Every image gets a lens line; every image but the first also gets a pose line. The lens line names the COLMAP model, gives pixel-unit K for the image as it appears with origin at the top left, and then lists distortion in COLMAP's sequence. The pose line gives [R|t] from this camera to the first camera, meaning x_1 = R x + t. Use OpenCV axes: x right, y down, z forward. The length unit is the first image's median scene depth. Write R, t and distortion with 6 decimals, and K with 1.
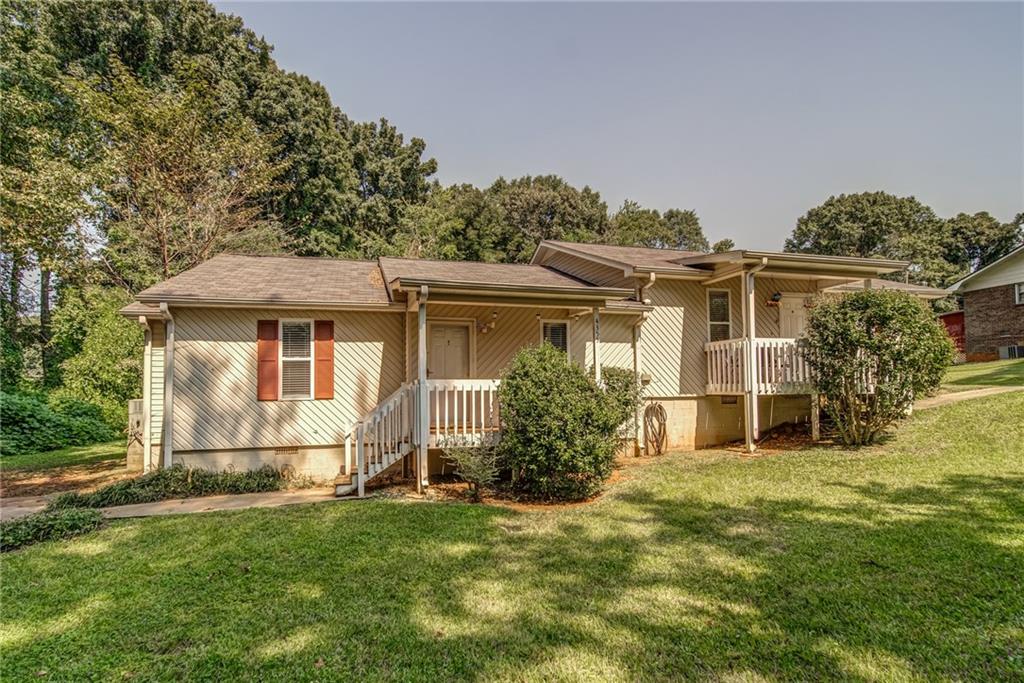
lens RADIAL K [[490.0, 0, 475.2], [0, 490.0, 378.9], [0, 0, 1]] dist [0.001129, -0.000911]
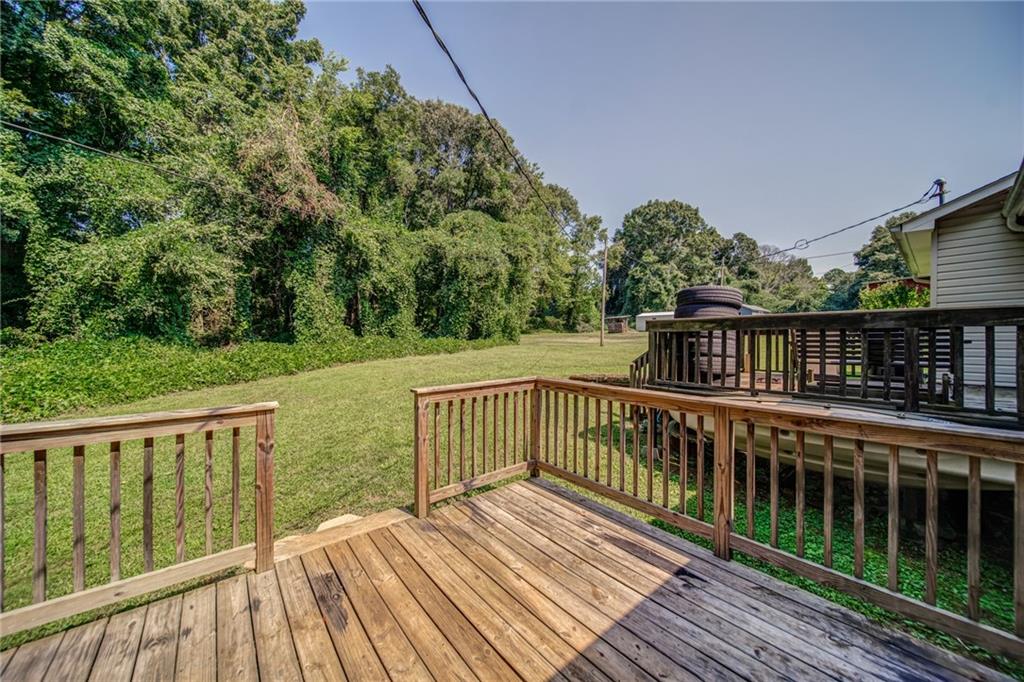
lens RADIAL K [[356.5, 0, 512.0], [0, 356.5, 341.0], [0, 0, 1]] dist [0.000360, -0.001840]
pose [[0.903133, 0.014998, 0.429099, -0.231689], [-0.030368, 0.999118, 0.028994, -0.009581], [-0.428286, -0.039216, 0.902792, 1.909754]]
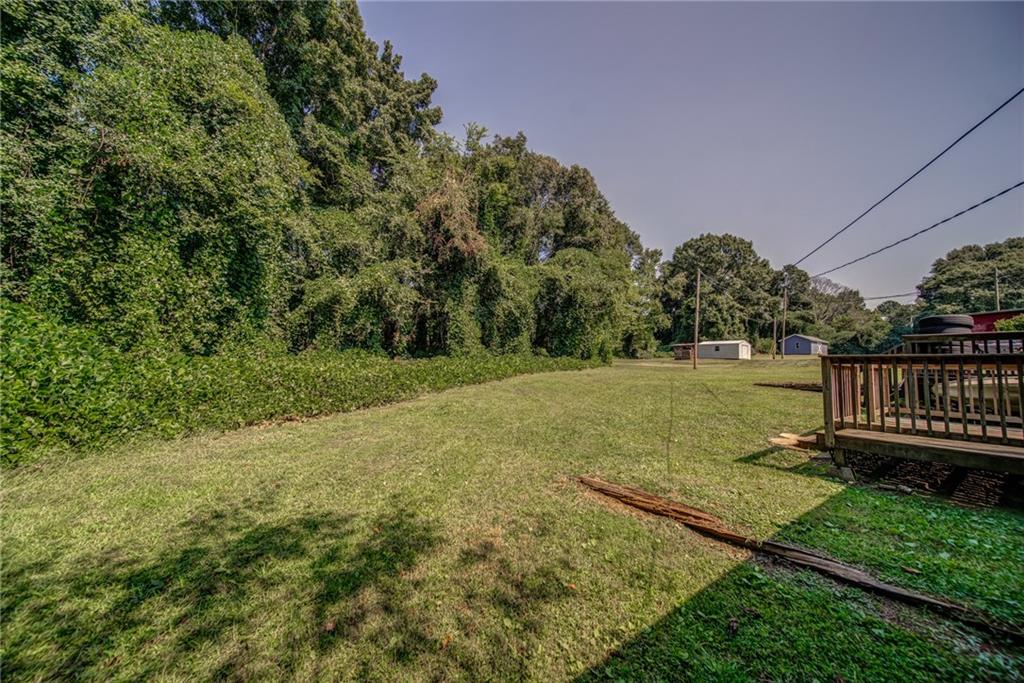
lens RADIAL K [[356.5, 0, 512.0], [0, 356.5, 341.5], [0, 0, 1]] dist [0.000360, -0.001840]
pose [[0.929160, 0.064430, 0.364020, -0.959458], [-0.052184, 0.997694, -0.043390, 0.064933], [-0.365976, 0.021320, 0.930380, 1.859155]]
